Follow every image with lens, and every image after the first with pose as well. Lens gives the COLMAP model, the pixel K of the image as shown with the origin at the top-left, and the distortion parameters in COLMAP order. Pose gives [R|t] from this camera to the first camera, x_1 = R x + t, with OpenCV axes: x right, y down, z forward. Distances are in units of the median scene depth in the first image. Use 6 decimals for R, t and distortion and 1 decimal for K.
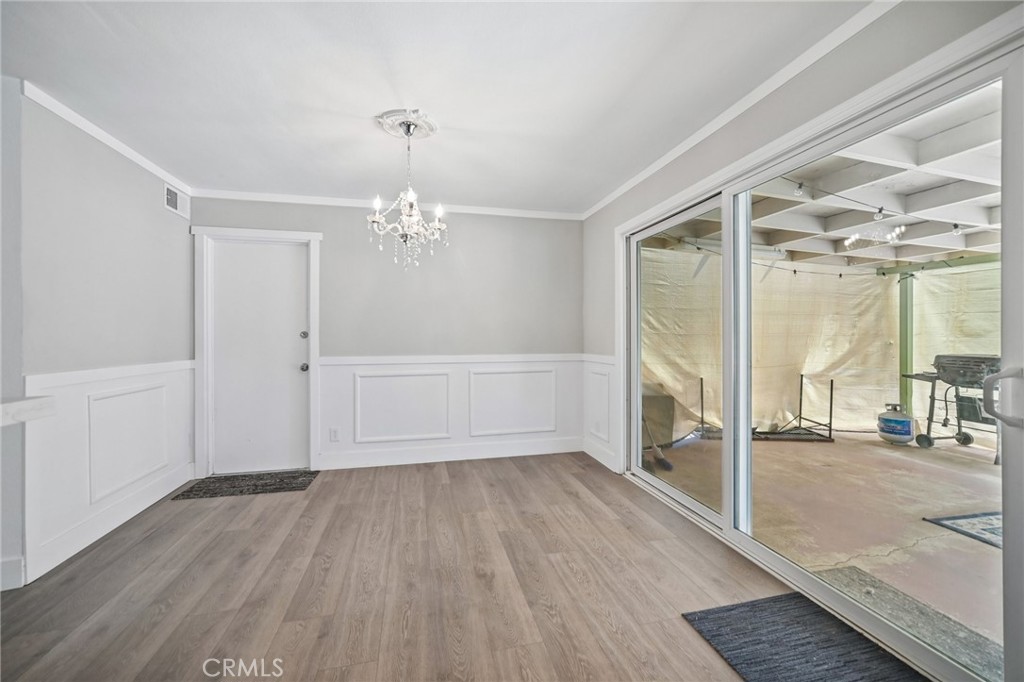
lens RADIAL K [[402.6, 0, 507.7], [0, 402.6, 336.5], [0, 0, 1]] dist [-0.017956, 0.000172]
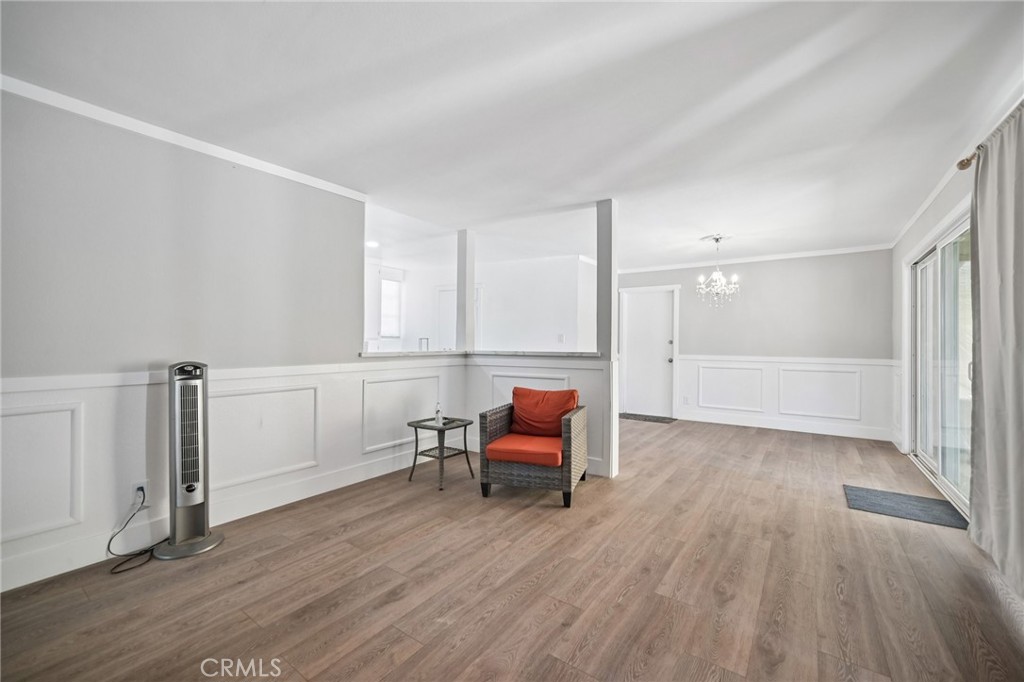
lens RADIAL K [[402.6, 0, 511.8], [0, 402.6, 342.6], [0, 0, 1]] dist [-0.017956, 0.000172]
pose [[0.647271, 0.007424, -0.762224, 0.403810], [-0.012721, 0.999919, -0.001064, 0.008779], [0.762154, 0.010385, 0.647312, -0.707826]]
